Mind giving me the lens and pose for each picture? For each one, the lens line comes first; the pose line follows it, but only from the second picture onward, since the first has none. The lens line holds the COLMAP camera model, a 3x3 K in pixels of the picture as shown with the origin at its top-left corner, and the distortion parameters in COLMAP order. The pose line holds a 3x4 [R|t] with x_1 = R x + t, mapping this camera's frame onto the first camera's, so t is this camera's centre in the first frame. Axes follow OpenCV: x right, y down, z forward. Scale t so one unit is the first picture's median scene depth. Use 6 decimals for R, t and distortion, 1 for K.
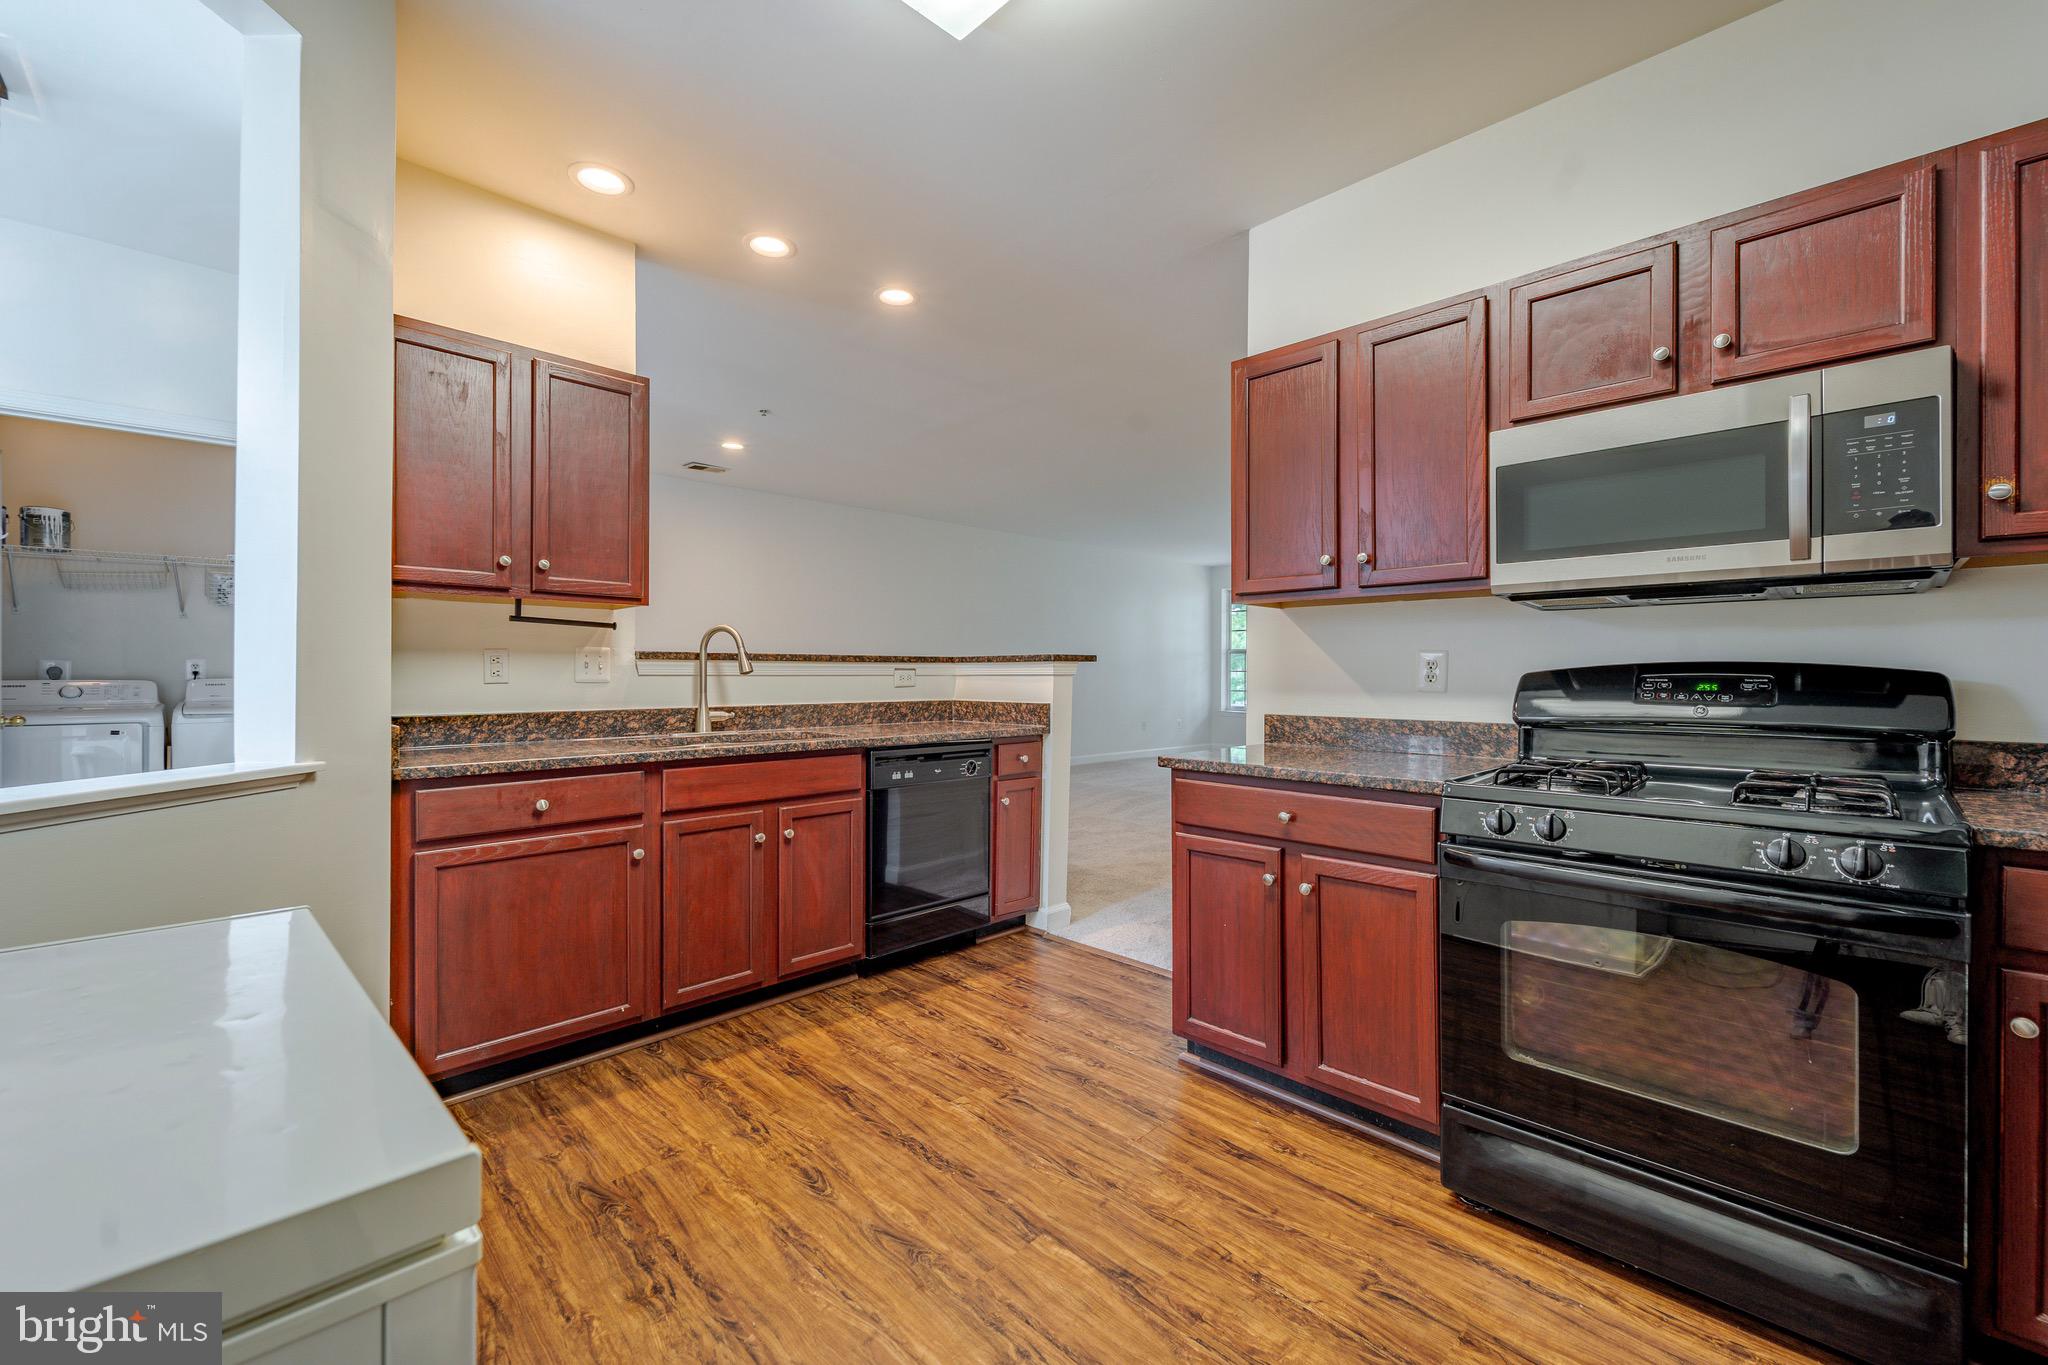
lens RADIAL K [[836.8, 0, 1001.4], [0, 836.8, 672.2], [0, 0, 1]] dist [0.000261, 0.000012]
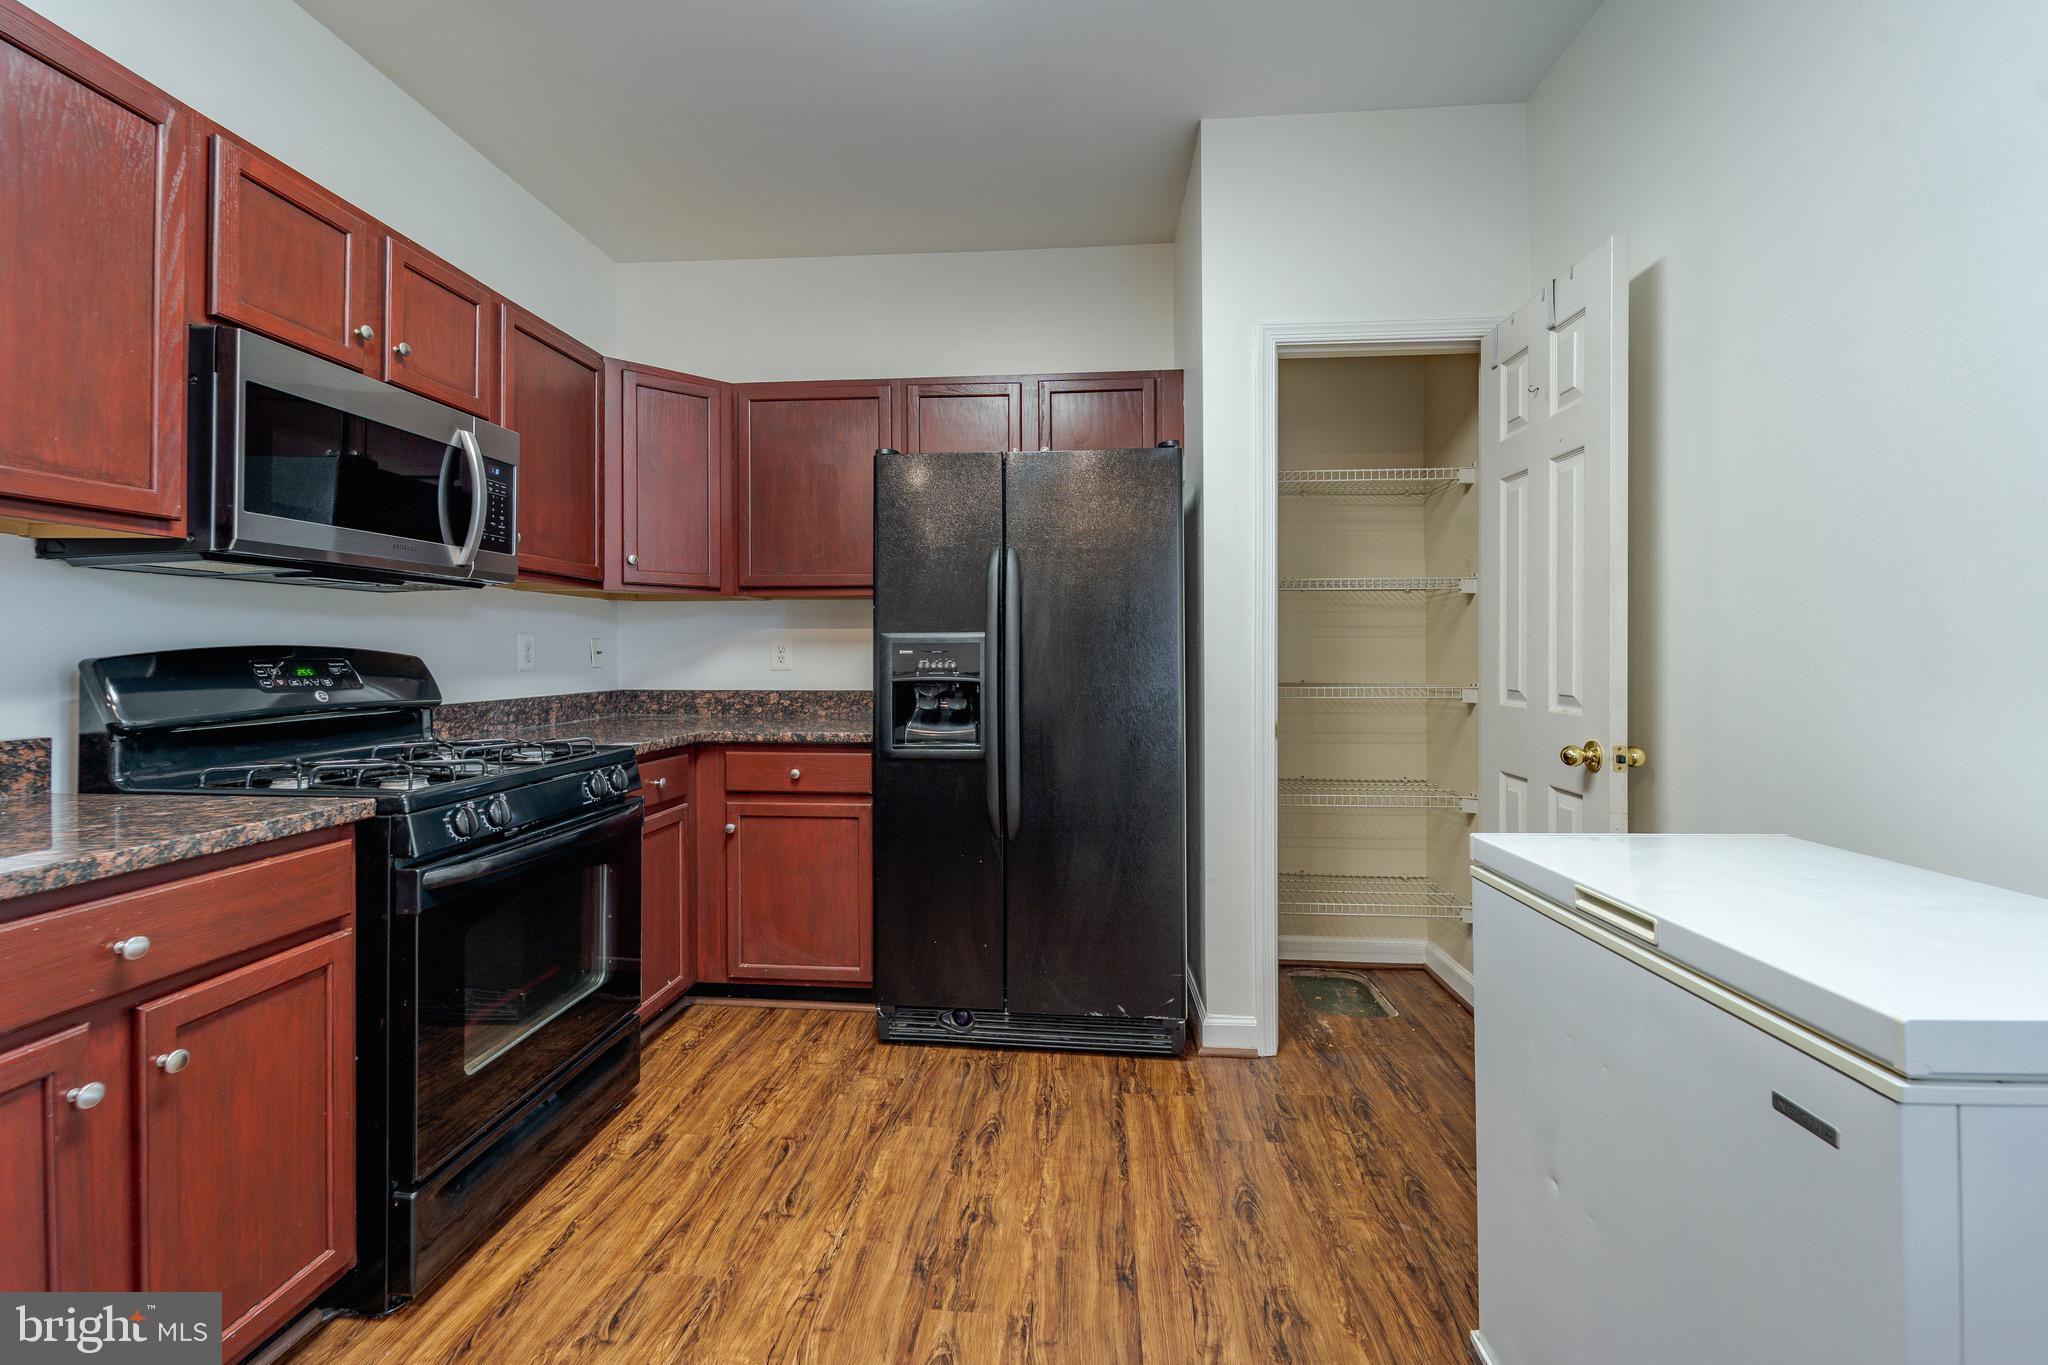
lens RADIAL K [[868.5, 0, 997.8], [0, 868.5, 654.5], [0, 0, 1]] dist [0.000718, -0.000037]
pose [[-0.665356, -0.002143, 0.746523, -0.443843], [-0.002432, 0.999997, 0.000702, -0.004479], [-0.746522, -0.001349, -0.665359, 1.084132]]
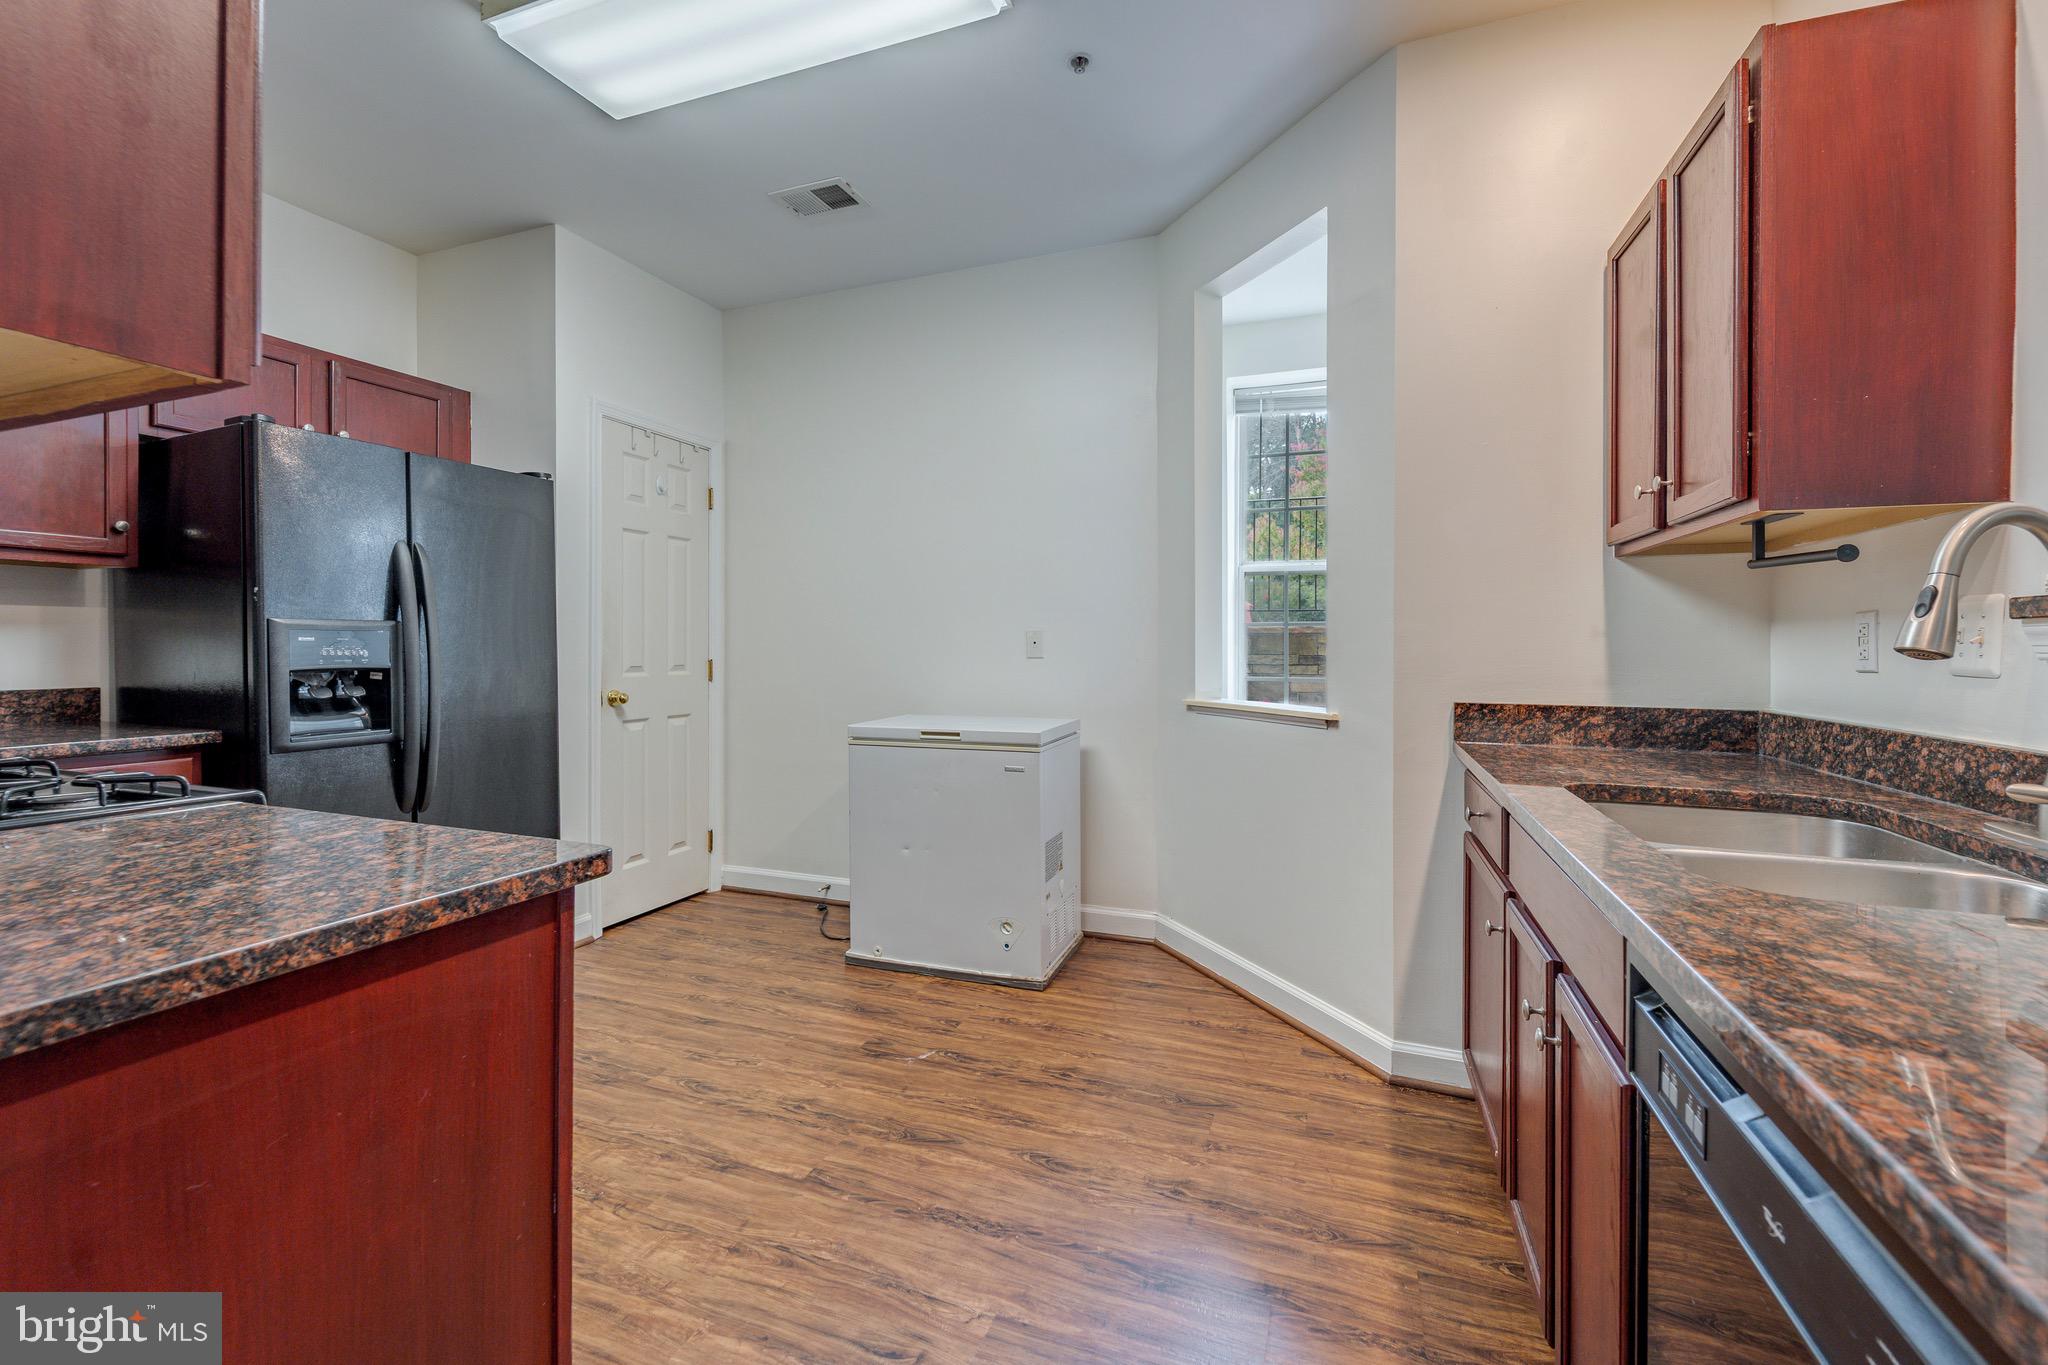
lens RADIAL K [[854.9, 0, 1027.1], [0, 854.9, 650.1], [0, 0, 1]] dist [0.000073, -0.000004]
pose [[-0.901249, -0.003599, -0.433287, 0.239089], [-0.004398, 0.999990, 0.000842, 0.002387], [0.433280, 0.002664, -0.901256, 1.889872]]
